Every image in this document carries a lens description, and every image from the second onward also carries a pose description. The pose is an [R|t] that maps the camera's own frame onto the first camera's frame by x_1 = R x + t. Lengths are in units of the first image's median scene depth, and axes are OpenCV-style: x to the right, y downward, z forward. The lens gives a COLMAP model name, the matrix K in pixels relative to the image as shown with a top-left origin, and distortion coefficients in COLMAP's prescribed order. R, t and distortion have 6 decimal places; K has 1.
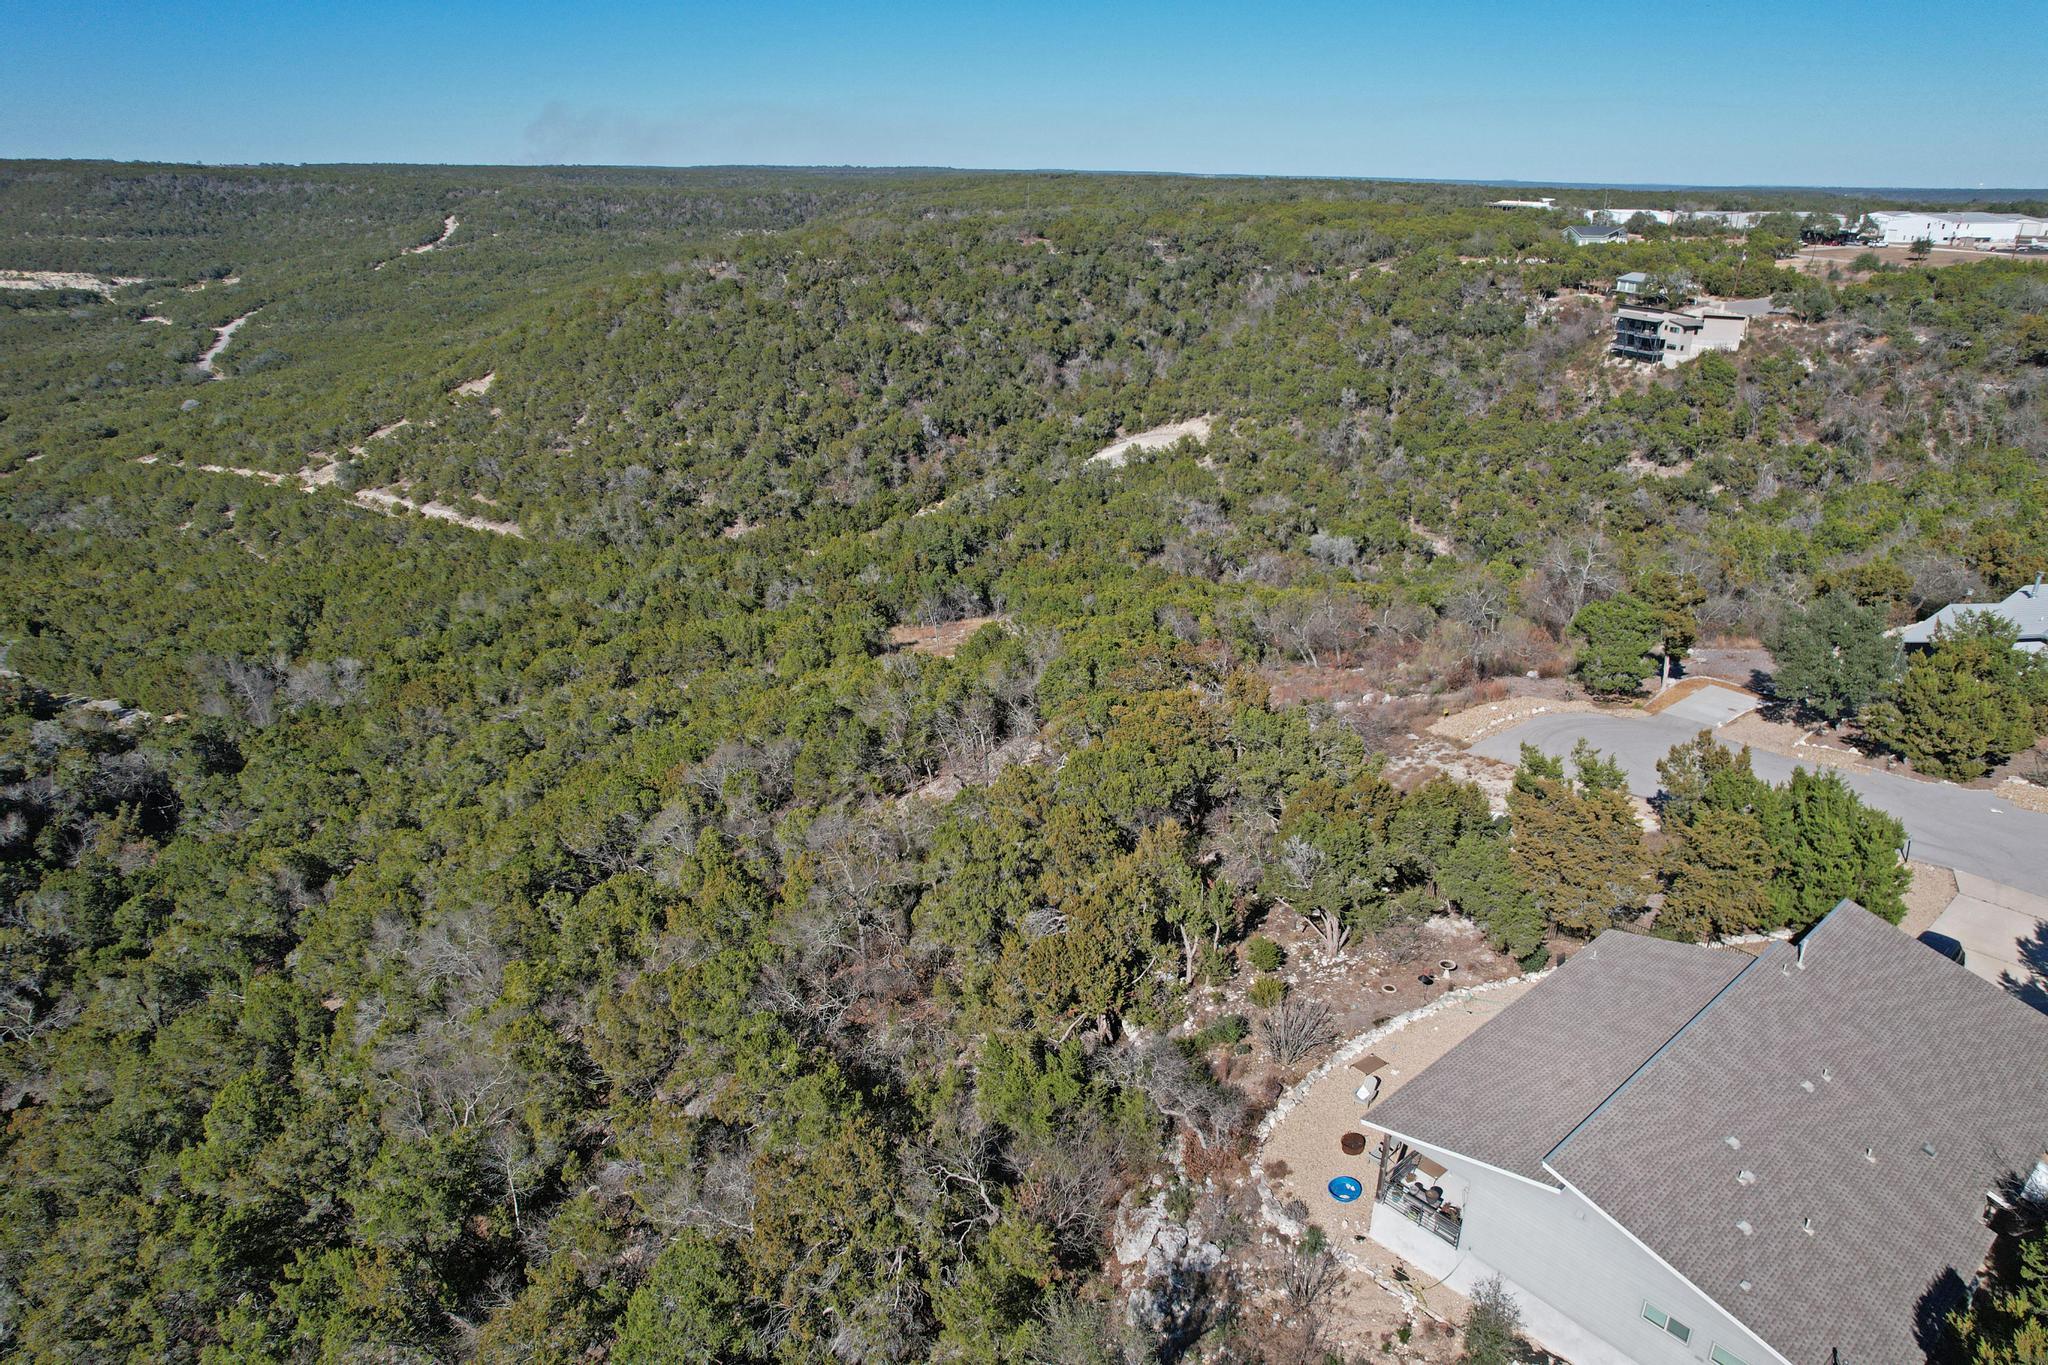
lens RADIAL K [[1304.7, 0, 1021.9], [0, 1304.7, 693.4], [0, 0, 1]] dist [-0.076724, 0.071152]
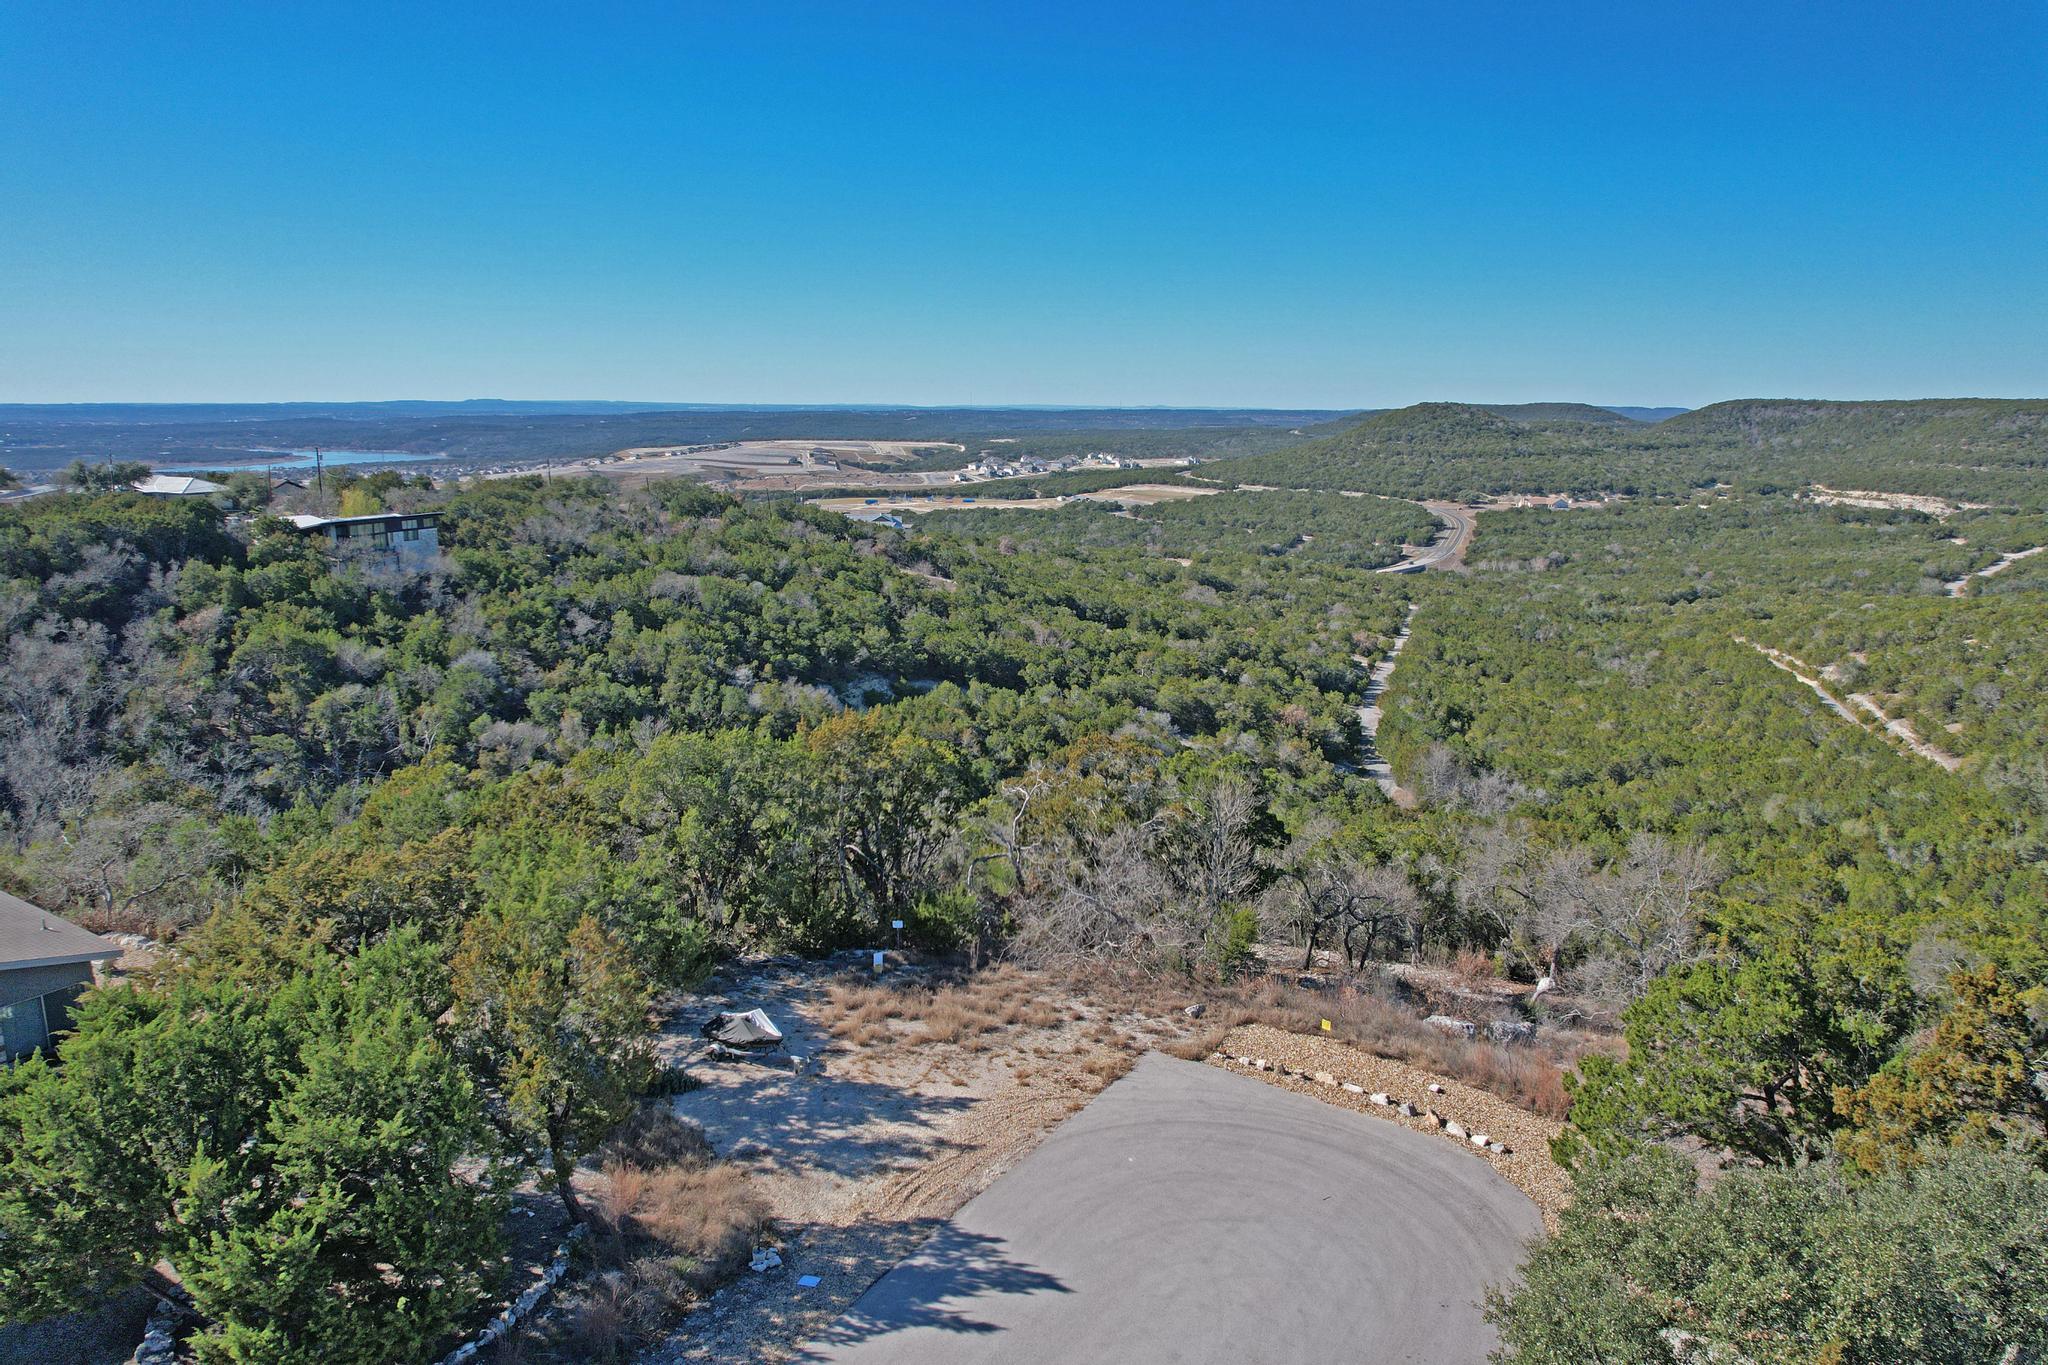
lens RADIAL K [[1304.7, 0, 1021.9], [0, 1304.7, 693.4], [0, 0, 1]] dist [-0.076724, 0.071152]
pose [[0.281051, 0.202885, -0.938002, 0.181683], [-0.364999, 0.926546, 0.091043, -0.025719], [0.887573, 0.316782, 0.334459, 0.177695]]
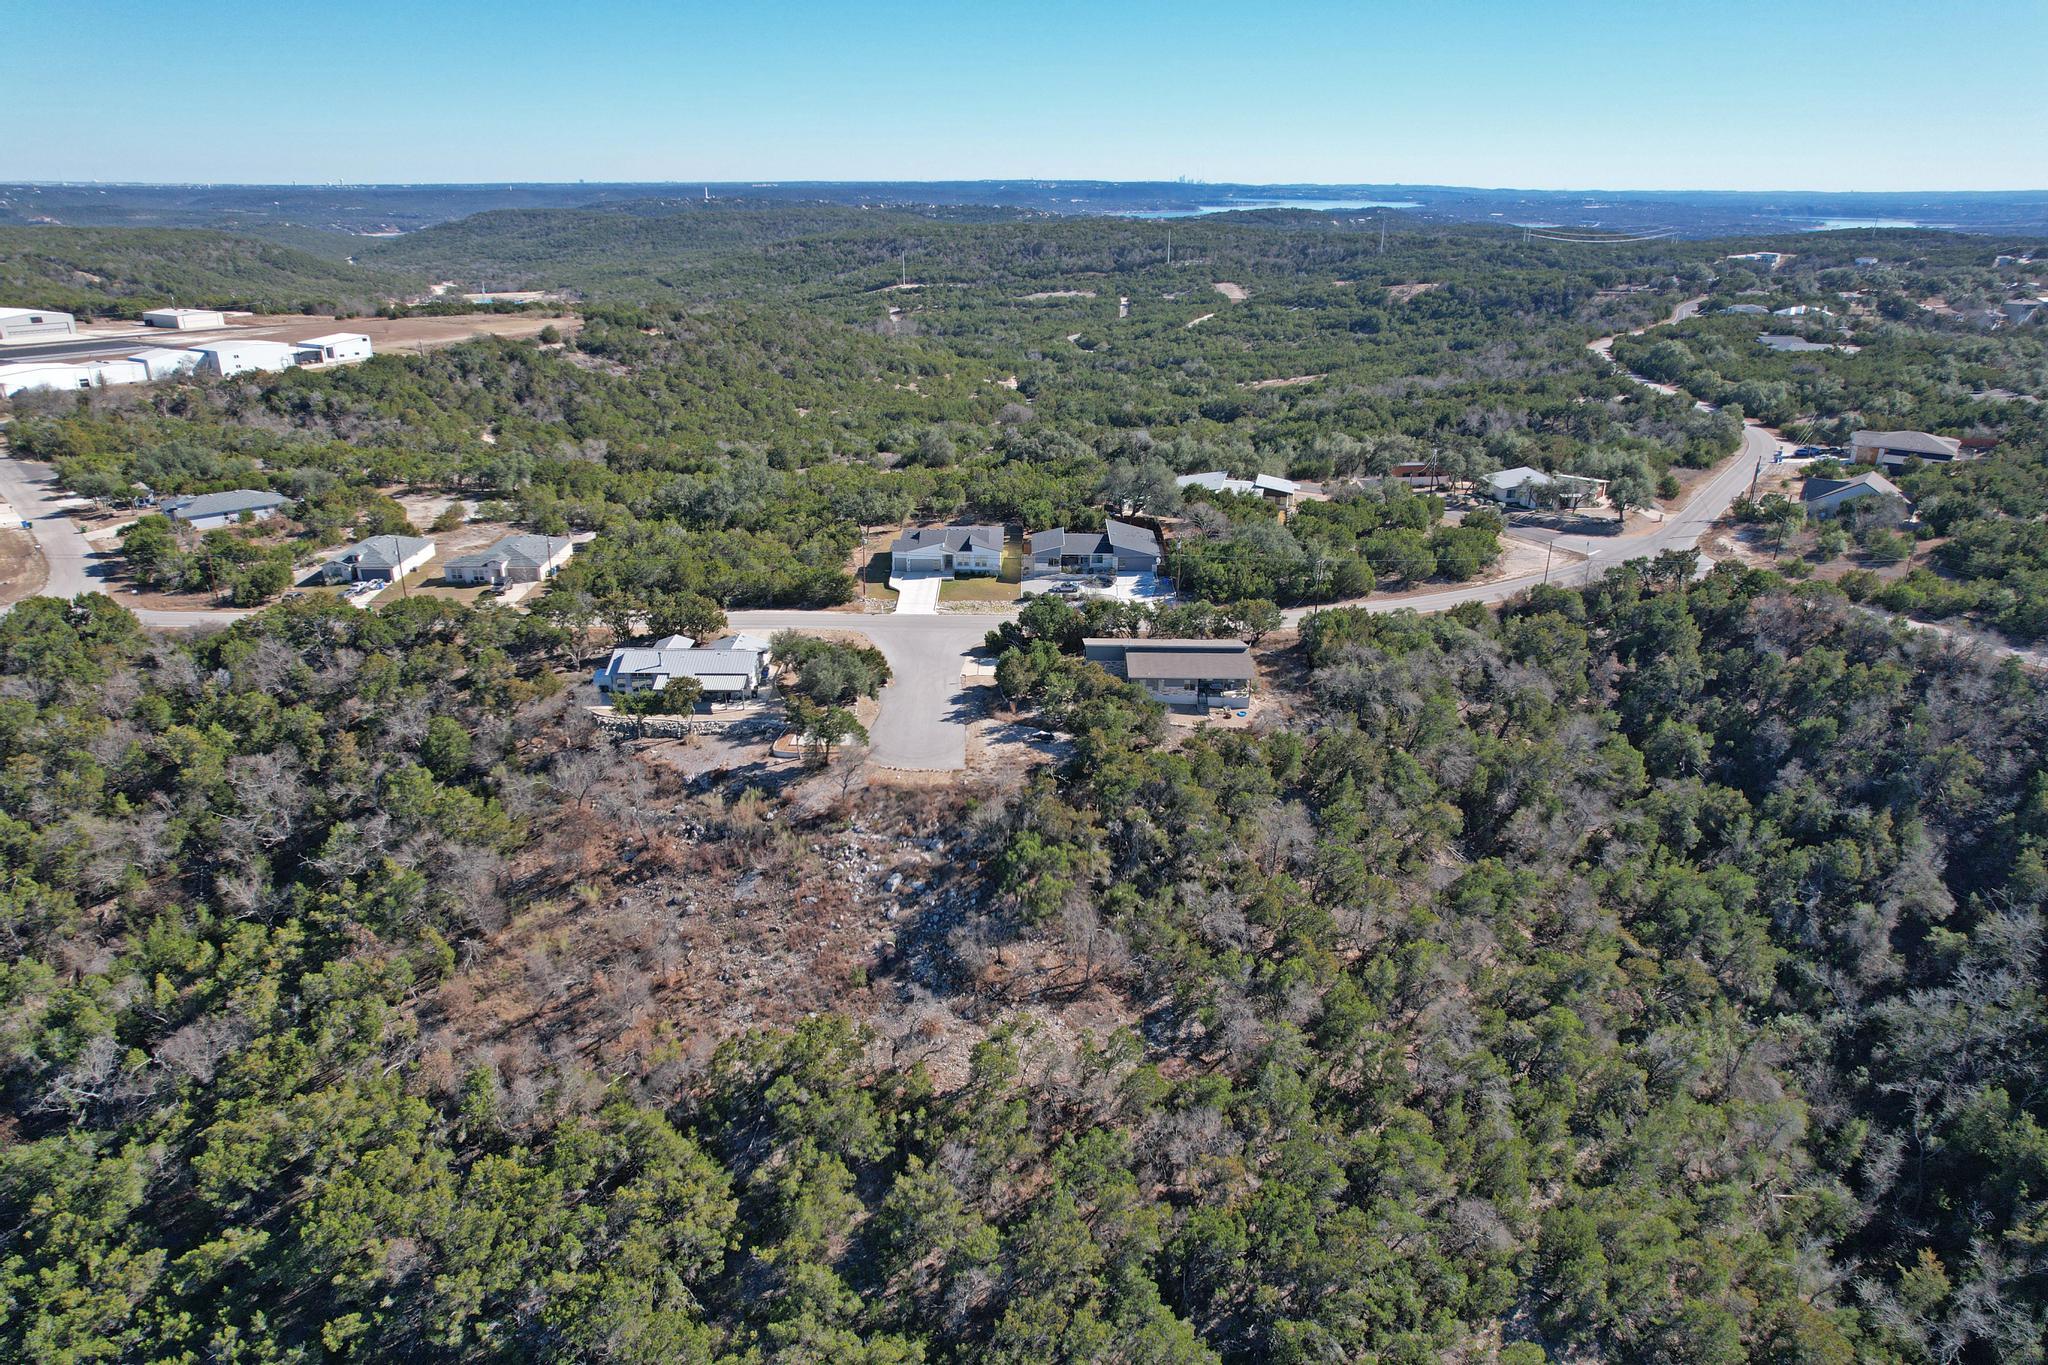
lens RADIAL K [[1307.9, 0, 1022.3], [0, 1307.9, 687.6], [0, 0, 1]] dist [-0.078853, 0.073668]
pose [[-0.746028, -0.258436, 0.613720, -0.218294], [0.240369, 0.754978, 0.610107, -0.296408], [-0.621019, 0.602677, -0.501115, 0.444946]]
